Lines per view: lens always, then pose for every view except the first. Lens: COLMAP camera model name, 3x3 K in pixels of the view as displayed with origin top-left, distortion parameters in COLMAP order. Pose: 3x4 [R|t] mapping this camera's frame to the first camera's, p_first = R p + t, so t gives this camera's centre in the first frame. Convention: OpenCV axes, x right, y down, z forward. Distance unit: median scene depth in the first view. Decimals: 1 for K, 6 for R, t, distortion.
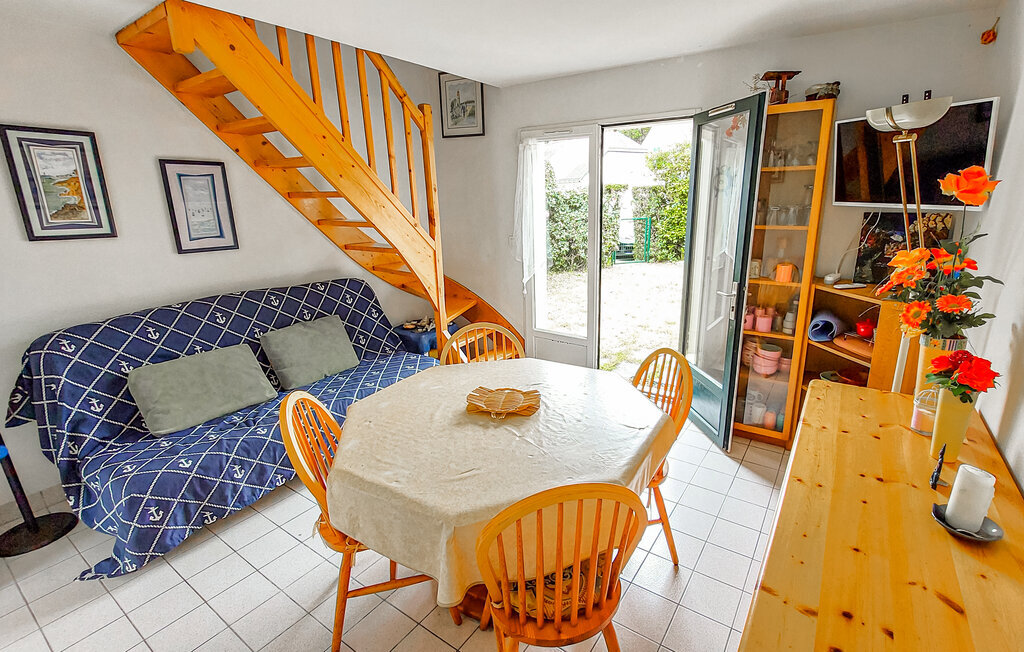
lens RADIAL K [[479.4, 0, 512.0], [0, 479.4, 326.0], [0, 0, 1]] dist [-0.000100, -0.000041]
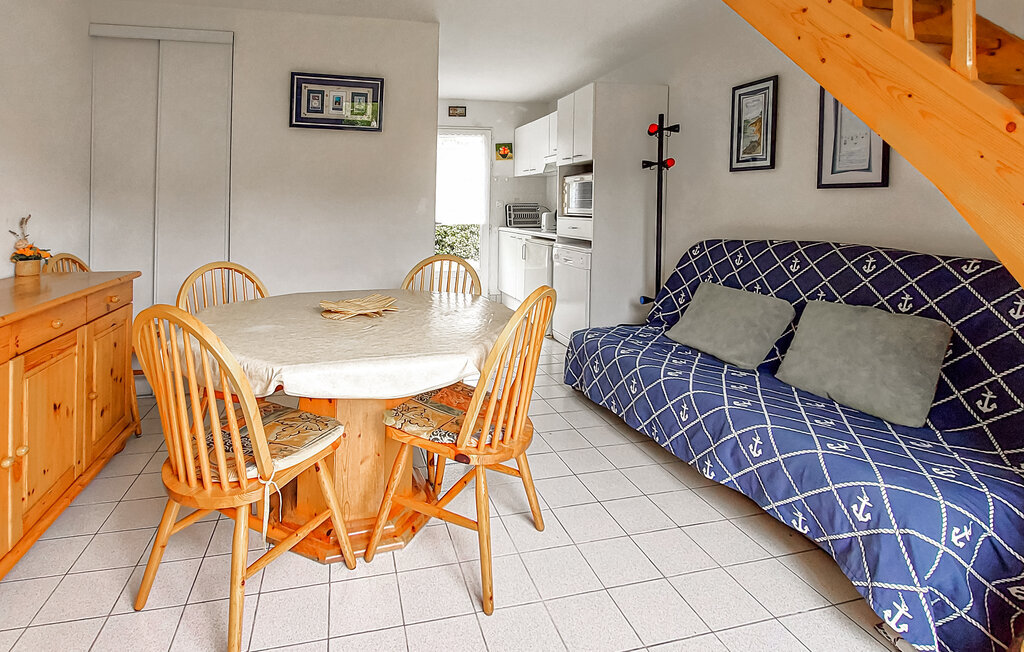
lens RADIAL K [[479.4, 0, 512.0], [0, 479.4, 326.0], [0, 0, 1]] dist [-0.000100, -0.000041]
pose [[-0.670185, 0.264541, -0.693448, 0.470476], [-0.107815, 0.889711, 0.443610, -0.290337], [0.734322, 0.372065, -0.567750, 1.323329]]
